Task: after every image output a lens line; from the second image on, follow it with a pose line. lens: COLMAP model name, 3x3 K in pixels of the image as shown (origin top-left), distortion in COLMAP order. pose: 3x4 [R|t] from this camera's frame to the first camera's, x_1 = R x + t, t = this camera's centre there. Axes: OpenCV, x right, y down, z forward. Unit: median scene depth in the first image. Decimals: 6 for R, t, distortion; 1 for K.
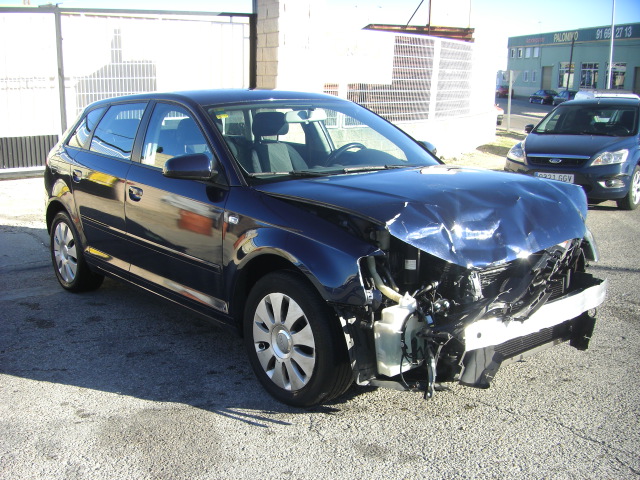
lens RADIAL K [[718.4, 0, 283.0], [0, 718.4, 299.4], [0, 0, 1]] dist [-0.146512, 0.036677]
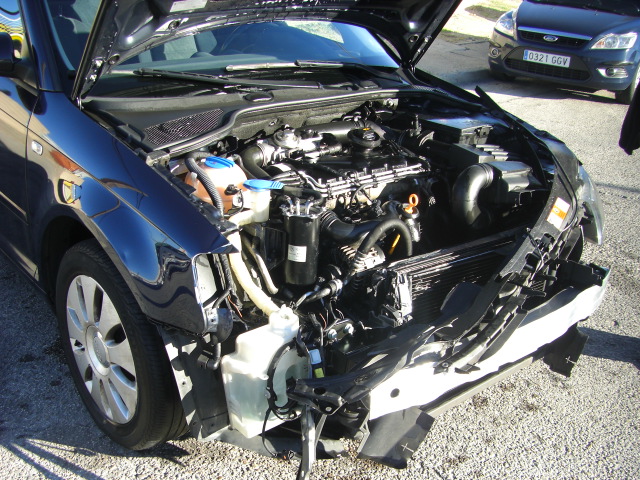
lens RADIAL K [[718.4, 0, 283.0], [0, 718.4, 299.4], [0, 0, 1]] dist [-0.146512, 0.036677]
pose [[0.997683, 0.050836, 0.045211, 0.135894], [-0.059137, 0.976569, 0.206919, -0.130033], [-0.033632, -0.209113, 0.977313, 0.389466]]
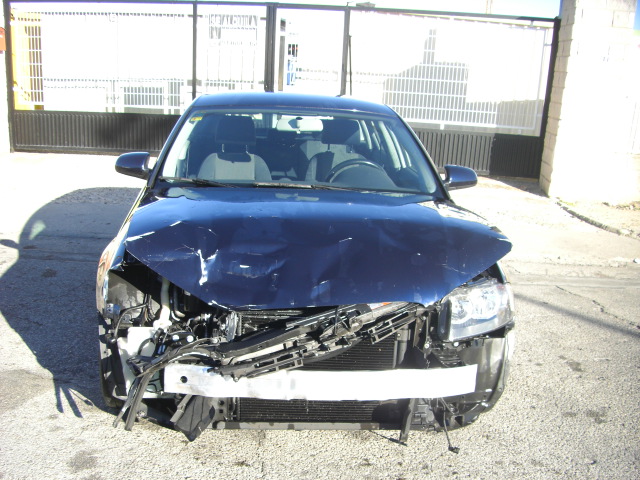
lens RADIAL K [[718.4, 0, 283.0], [0, 718.4, 299.4], [0, 0, 1]] dist [-0.146512, 0.036677]
pose [[0.814723, 0.204218, -0.542698, 0.755777], [-0.204213, 0.977019, 0.061079, -0.113287], [0.542700, 0.061064, 0.837704, 0.281380]]
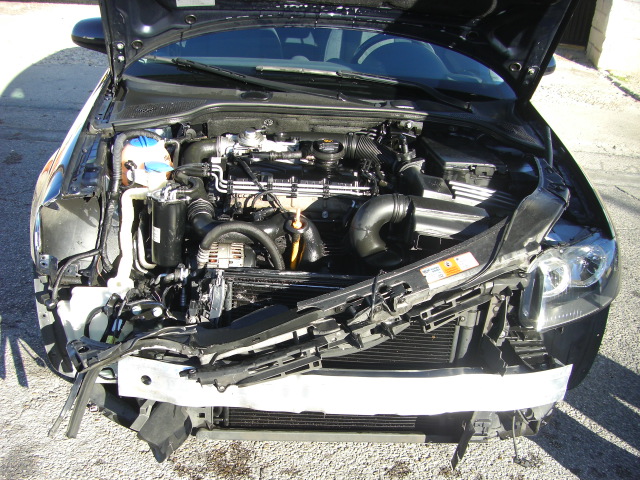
lens RADIAL K [[718.4, 0, 283.0], [0, 718.4, 299.4], [0, 0, 1]] dist [-0.146512, 0.036677]
pose [[0.803483, 0.328939, -0.496200, 0.582600], [-0.225232, 0.939498, 0.258096, -0.176672], [0.551077, -0.095616, 0.828958, 0.510036]]
